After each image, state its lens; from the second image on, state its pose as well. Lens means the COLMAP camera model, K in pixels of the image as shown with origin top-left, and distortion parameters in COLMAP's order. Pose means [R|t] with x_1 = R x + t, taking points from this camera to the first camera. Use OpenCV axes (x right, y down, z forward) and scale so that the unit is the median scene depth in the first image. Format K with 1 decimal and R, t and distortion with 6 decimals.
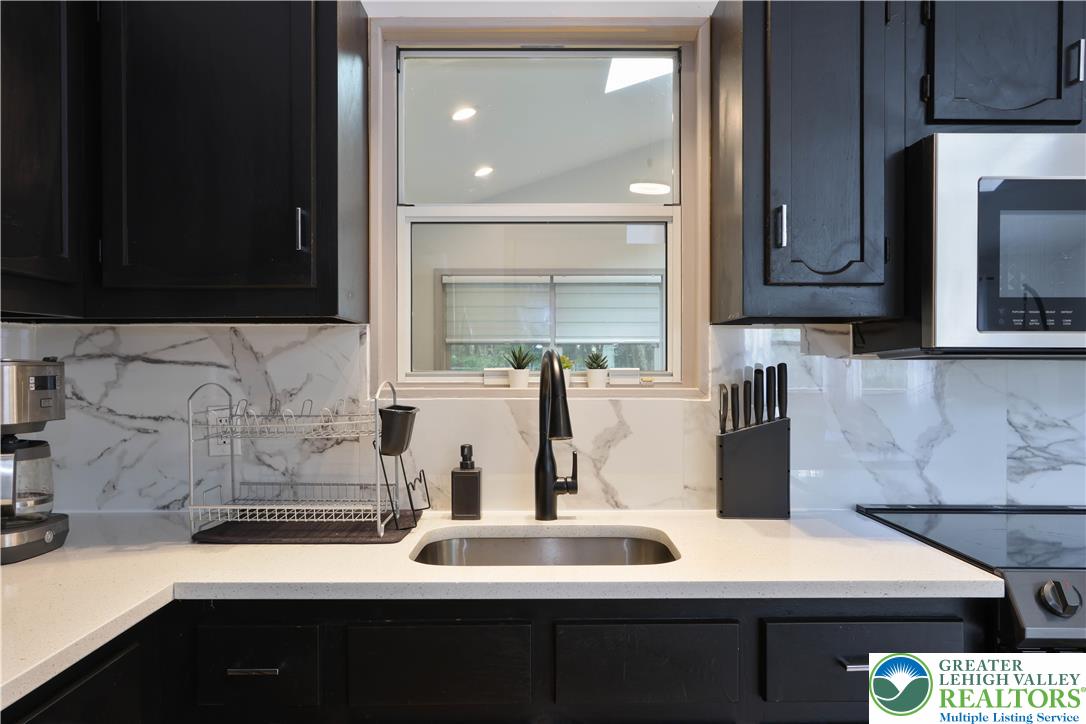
lens RADIAL K [[810.1, 0, 540.2], [0, 810.1, 367.6], [0, 0, 1]] dist [-0.006789, 0.000322]
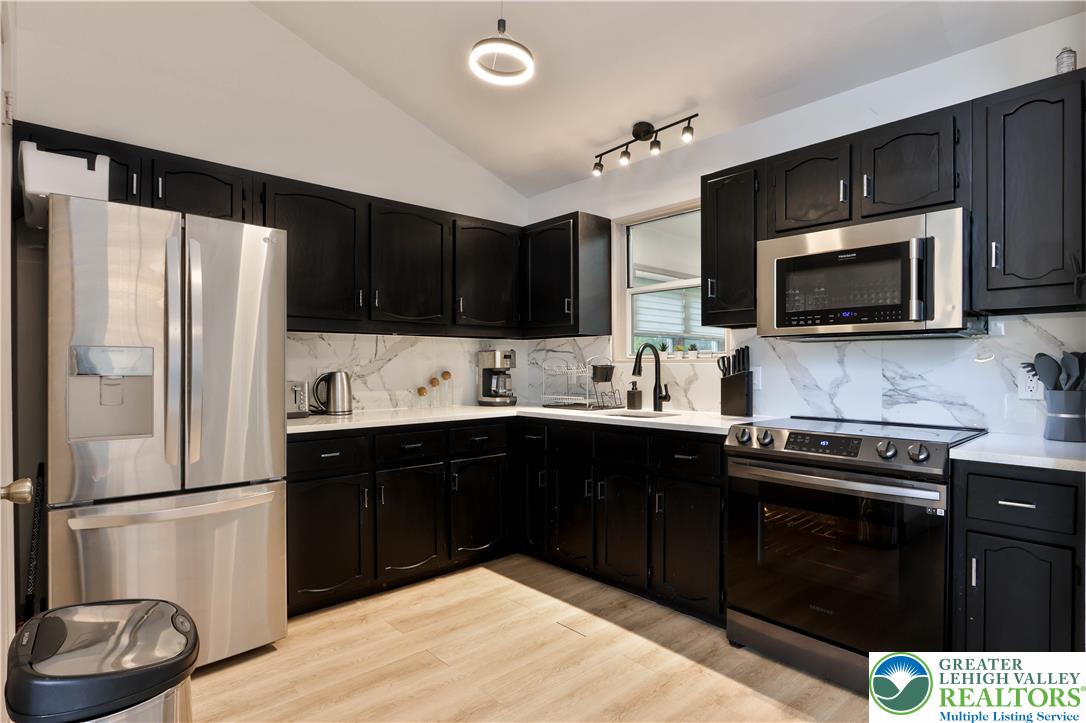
lens RADIAL K [[553.3, 0, 543.7], [0, 553.3, 363.2], [0, 0, 1]] dist [-0.000188, 0.000128]
pose [[0.683494, -0.004000, -0.729946, 0.964124], [-0.001842, 0.999972, -0.007204, 0.050520], [0.729954, 0.006268, 0.683467, -0.399224]]
